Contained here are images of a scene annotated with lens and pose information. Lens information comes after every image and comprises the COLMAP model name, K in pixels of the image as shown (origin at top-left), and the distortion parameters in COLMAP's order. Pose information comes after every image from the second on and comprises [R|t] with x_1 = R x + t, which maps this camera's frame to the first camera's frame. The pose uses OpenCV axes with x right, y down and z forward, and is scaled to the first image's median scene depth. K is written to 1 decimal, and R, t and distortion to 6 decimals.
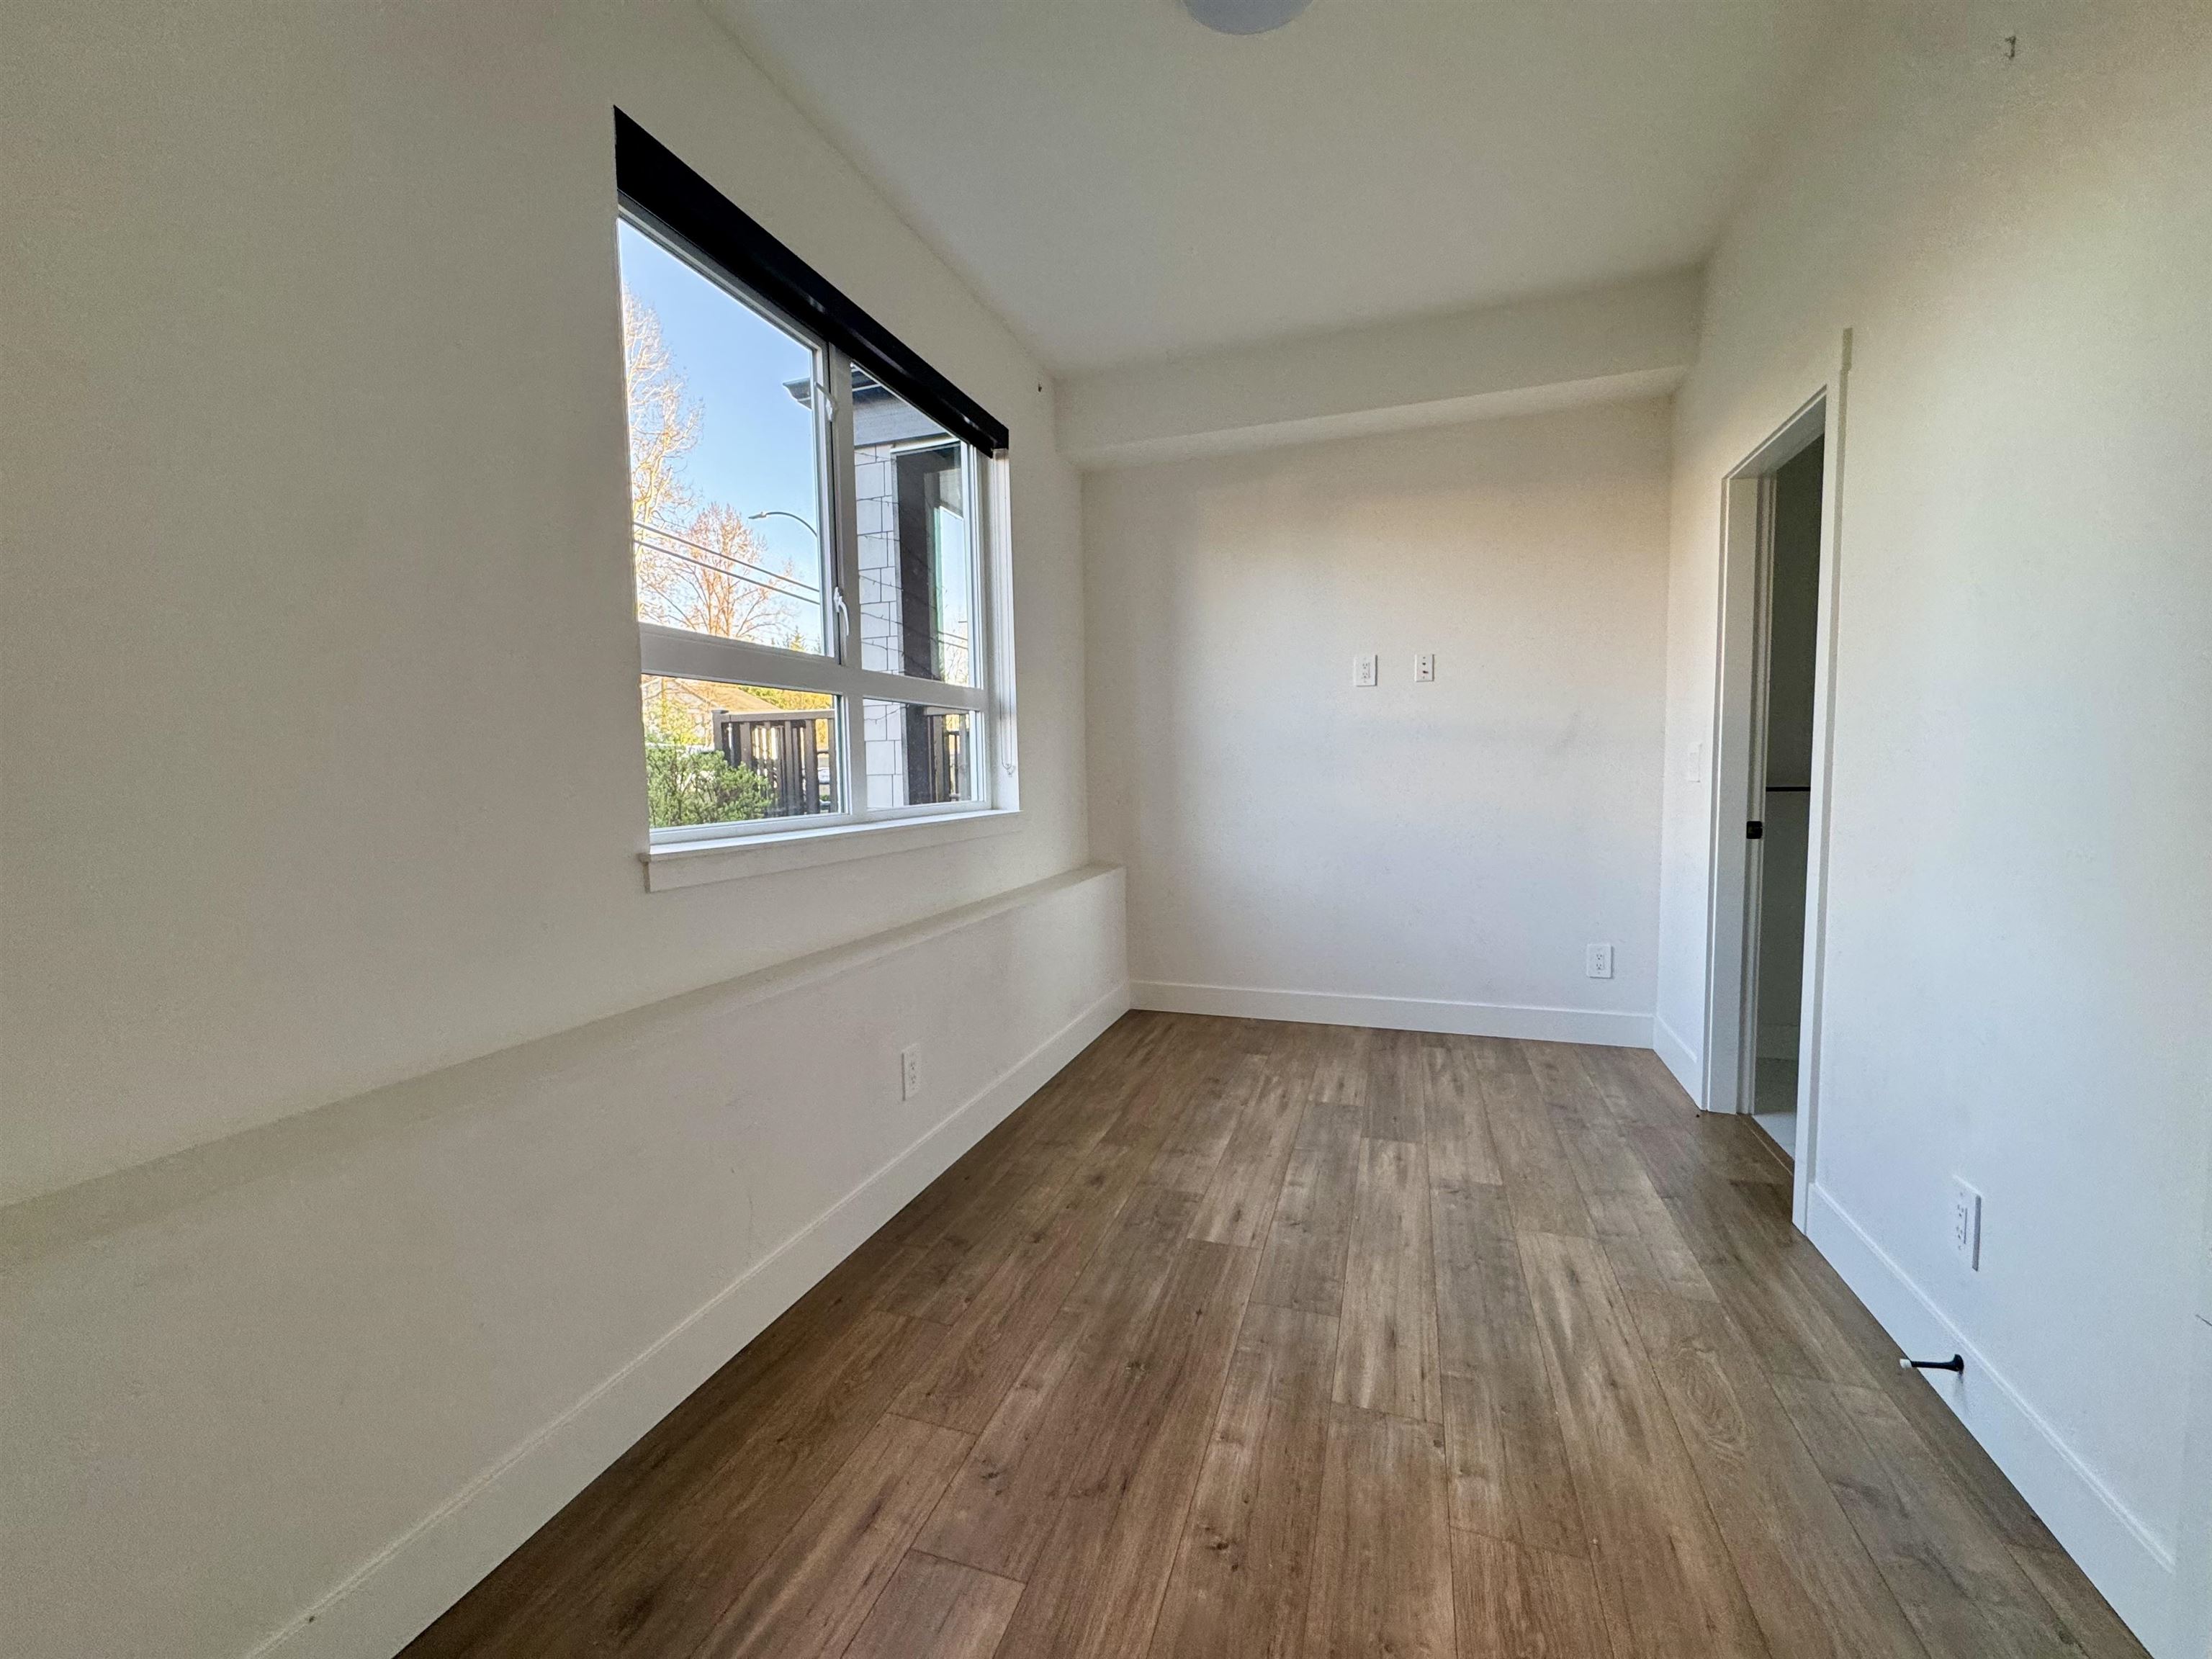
lens RADIAL K [[883.3, 0, 1106.0], [0, 883.3, 829.5], [0, 0, 1]] dist [0.001159, -0.000084]
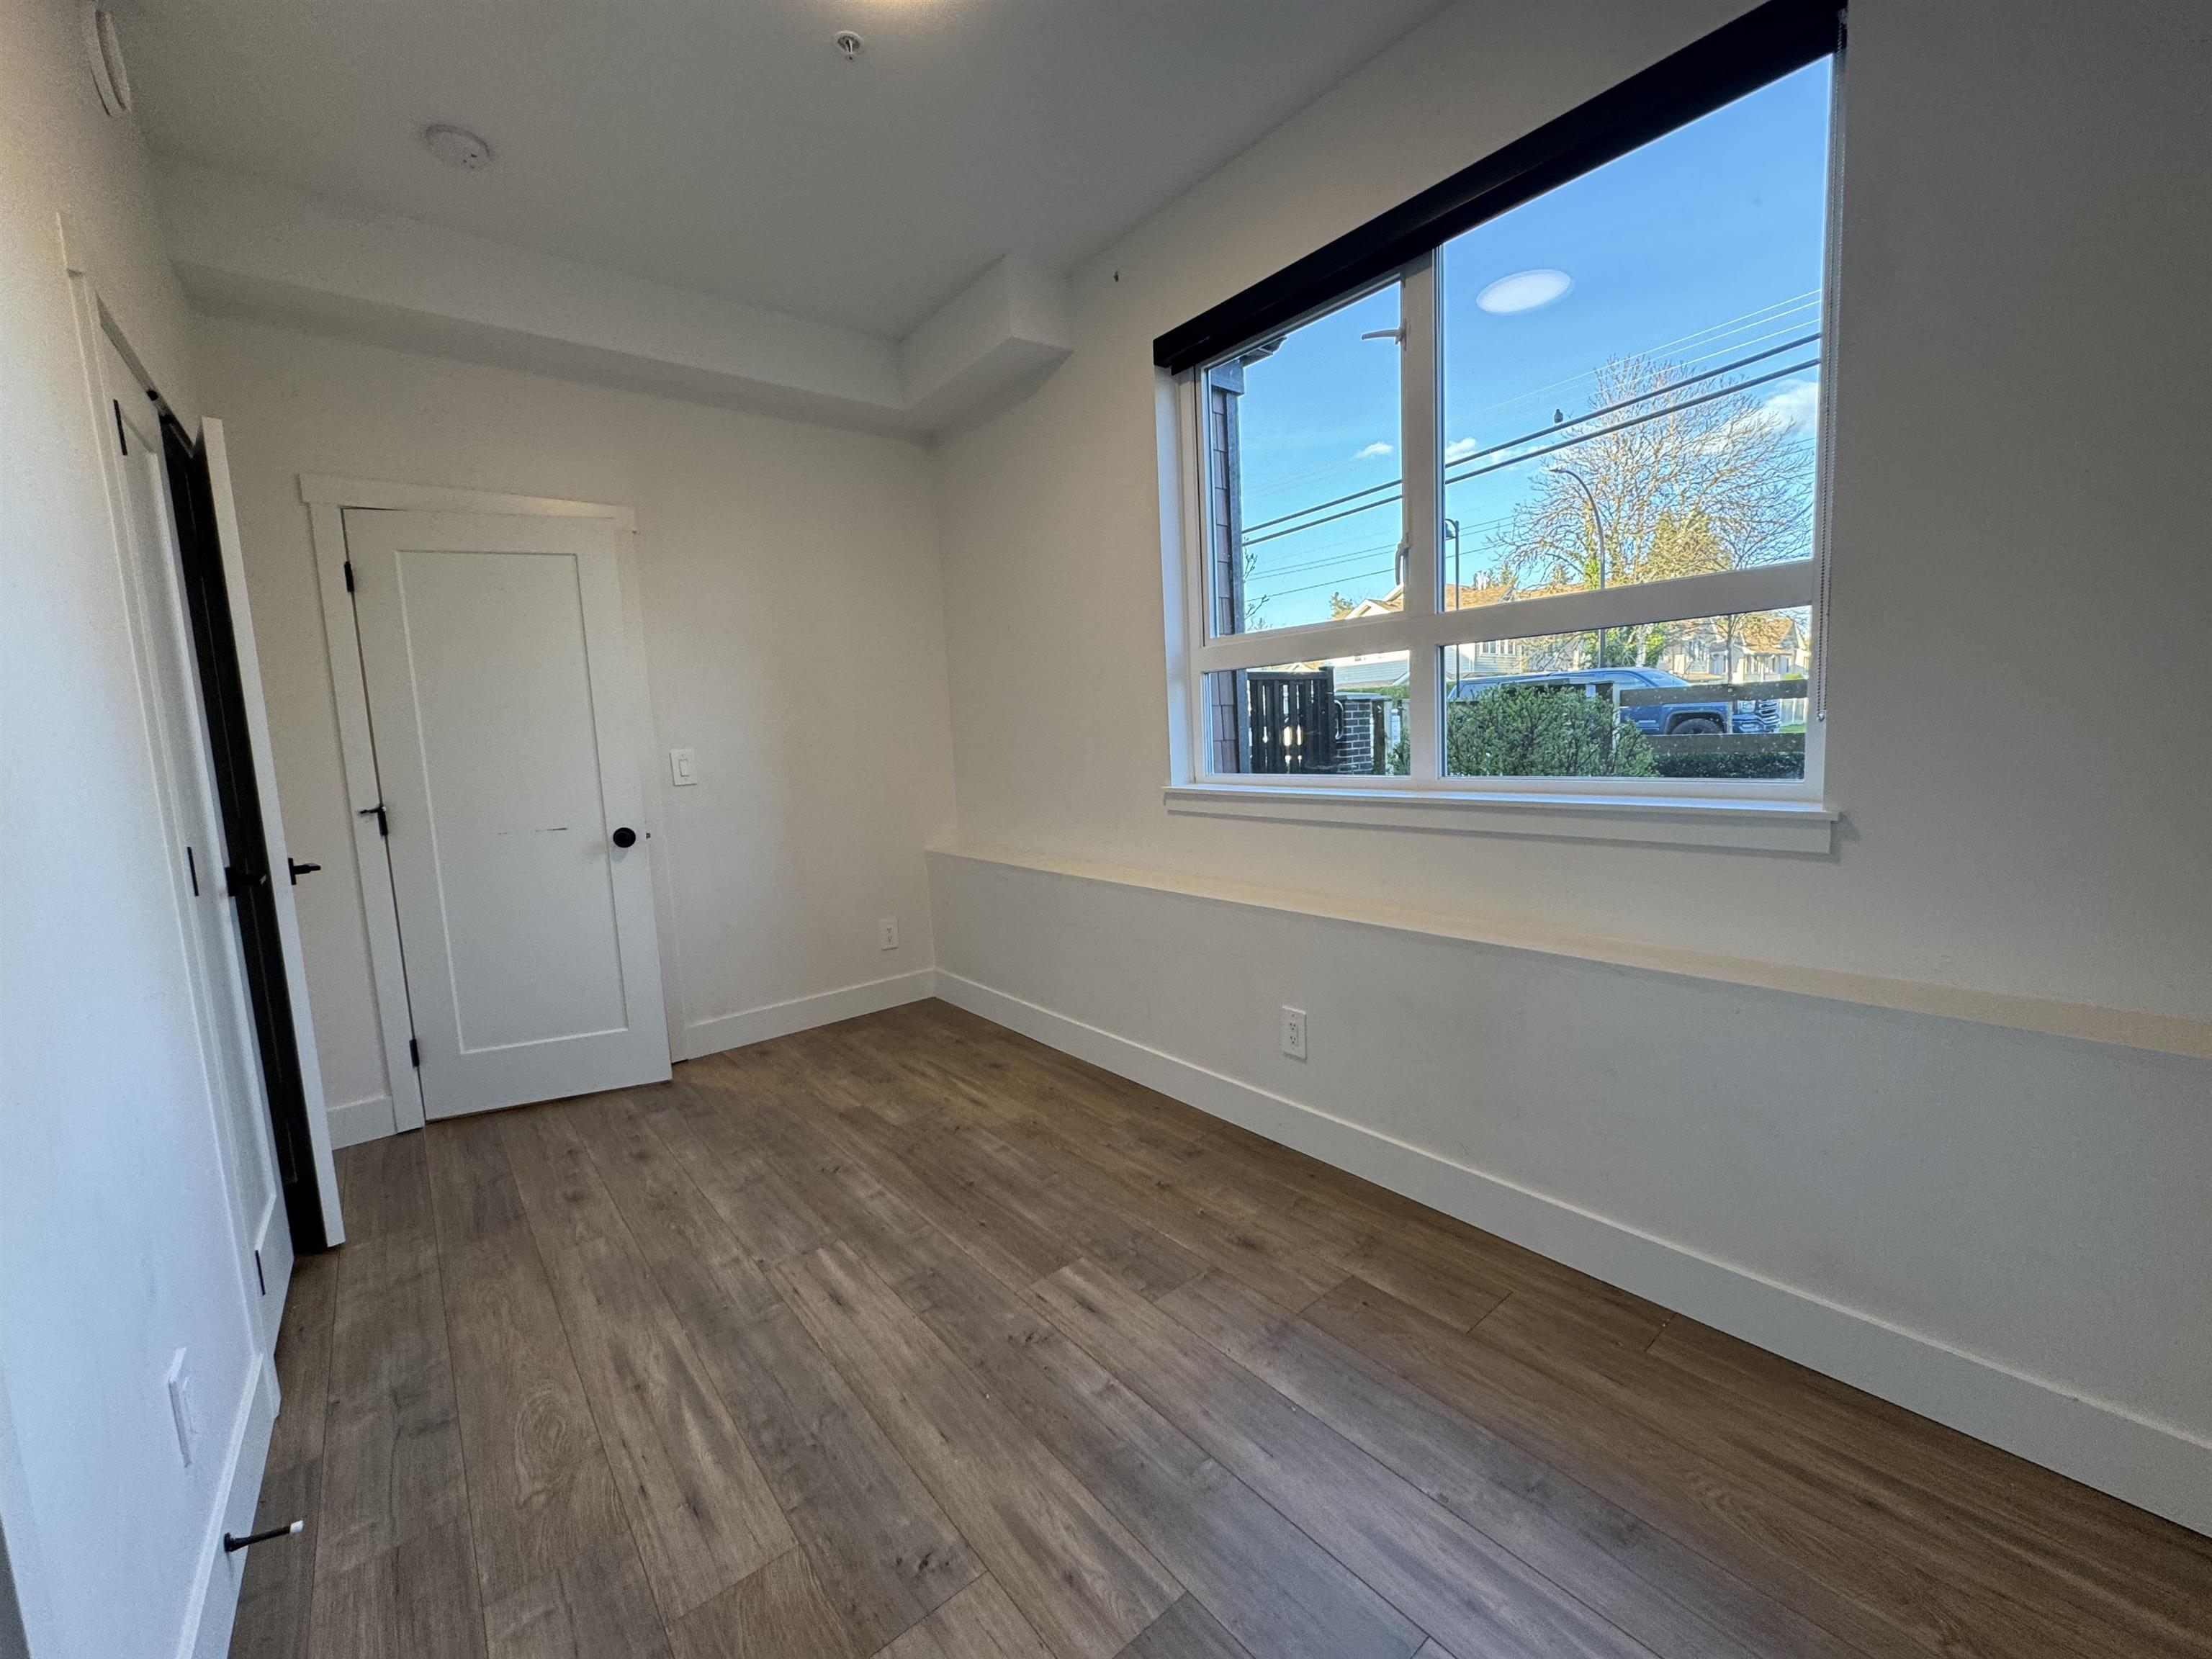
lens RADIAL K [[883.3, 0, 1106.0], [0, 883.3, 829.5], [0, 0, 1]] dist [0.001159, -0.000084]
pose [[-0.527065, 0.136353, -0.838815, 0.932465], [-0.002231, 0.986819, 0.161814, -0.160827], [0.849822, 0.087158, -0.519813, 1.705042]]
